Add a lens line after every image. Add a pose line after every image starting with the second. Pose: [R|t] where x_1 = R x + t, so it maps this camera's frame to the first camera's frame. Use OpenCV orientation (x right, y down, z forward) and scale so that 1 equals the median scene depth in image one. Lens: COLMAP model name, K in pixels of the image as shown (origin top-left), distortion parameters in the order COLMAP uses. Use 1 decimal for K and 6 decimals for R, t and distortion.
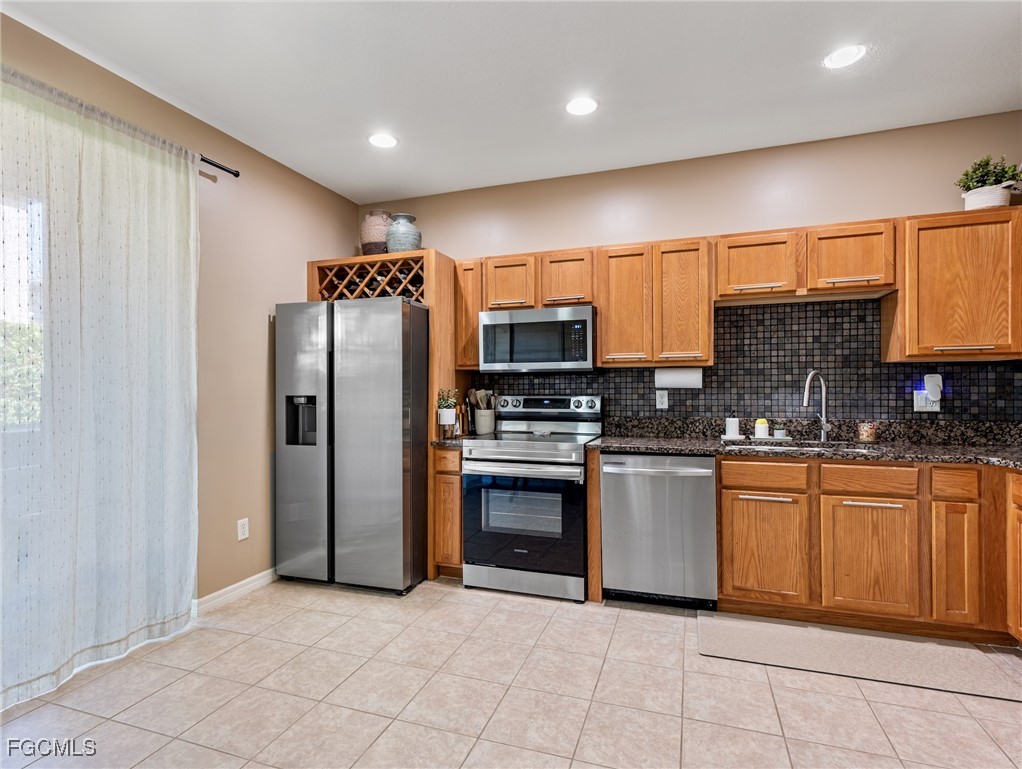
lens RADIAL K [[518.2, 0, 517.3], [0, 518.2, 390.4], [0, 0, 1]] dist [0.012215, -0.003782]
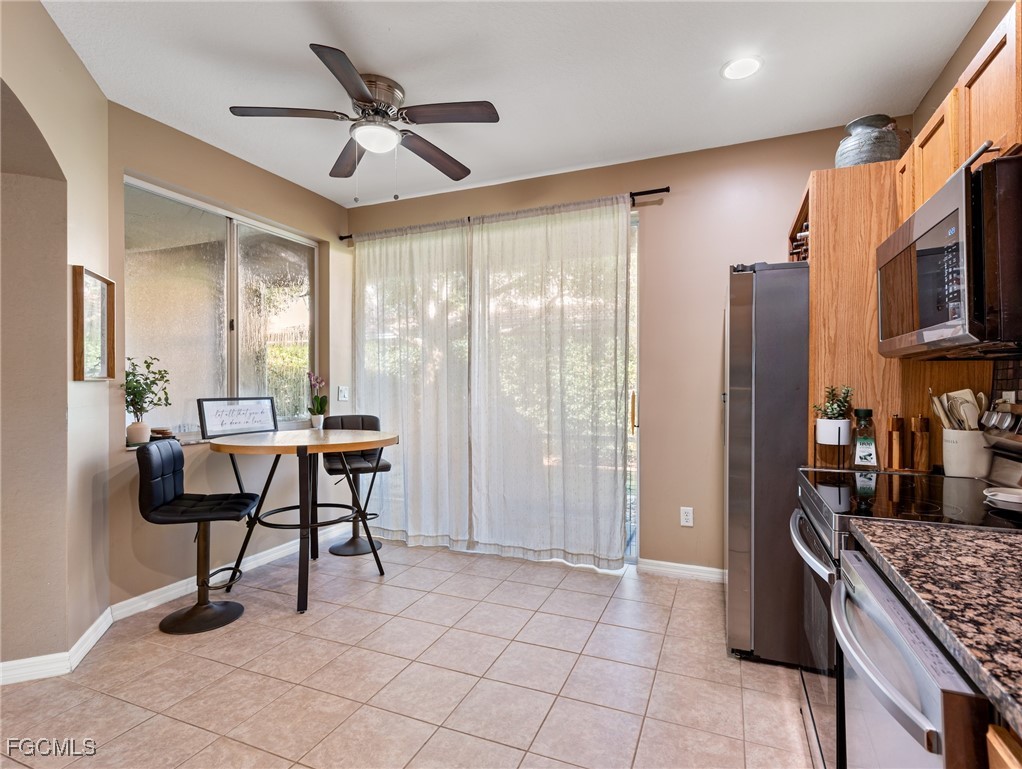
lens RADIAL K [[518.2, 0, 513.6], [0, 518.2, 387.3], [0, 0, 1]] dist [0.012215, -0.003782]
pose [[-0.067634, 0.011606, -0.997643, 0.559315], [-0.005894, 0.999910, 0.012032, -0.008462], [0.997693, 0.006694, -0.067559, 0.724276]]
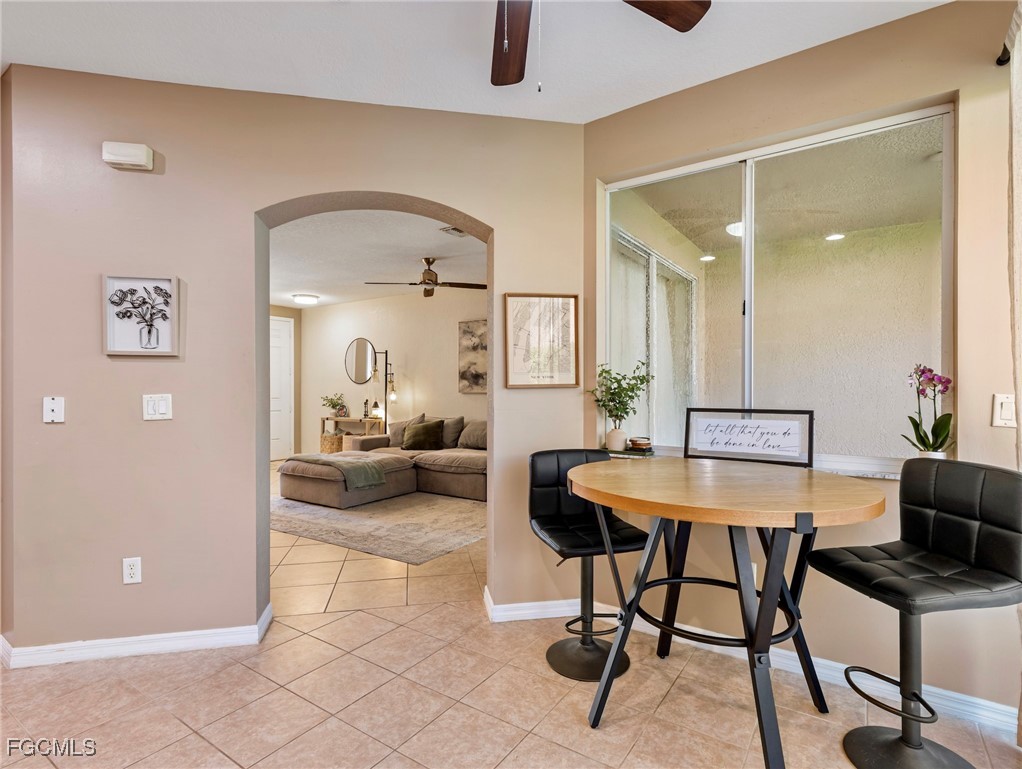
lens RADIAL K [[518.2, 0, 519.0], [0, 518.2, 389.1], [0, 0, 1]] dist [0.012215, -0.003782]
pose [[-0.965255, 0.008825, 0.261160, -0.407420], [0.011044, 0.999914, 0.007030, -0.009373], [-0.261076, 0.009670, -0.965270, 0.917228]]
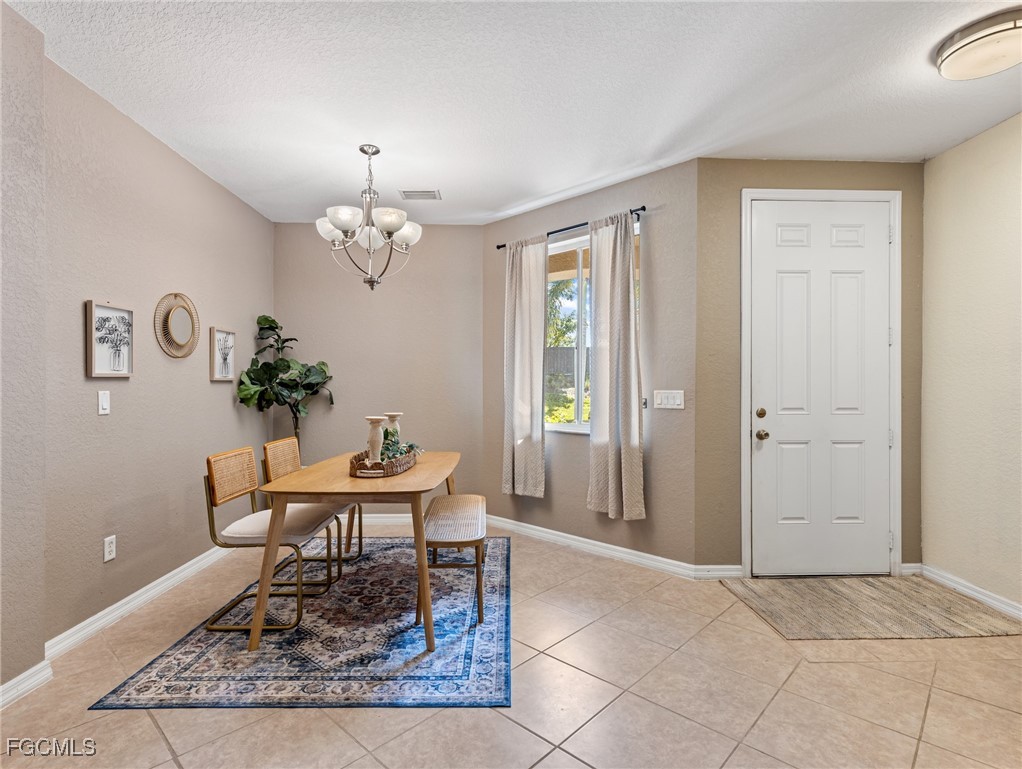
lens RADIAL K [[518.2, 0, 518.2], [0, 518.2, 387.1], [0, 0, 1]] dist [0.012215, -0.003782]
pose [[-0.351458, 0.007951, 0.936170, 0.892028], [0.010456, 0.999935, -0.004567, -0.000130], [-0.936145, 0.008184, -0.351518, -0.507541]]
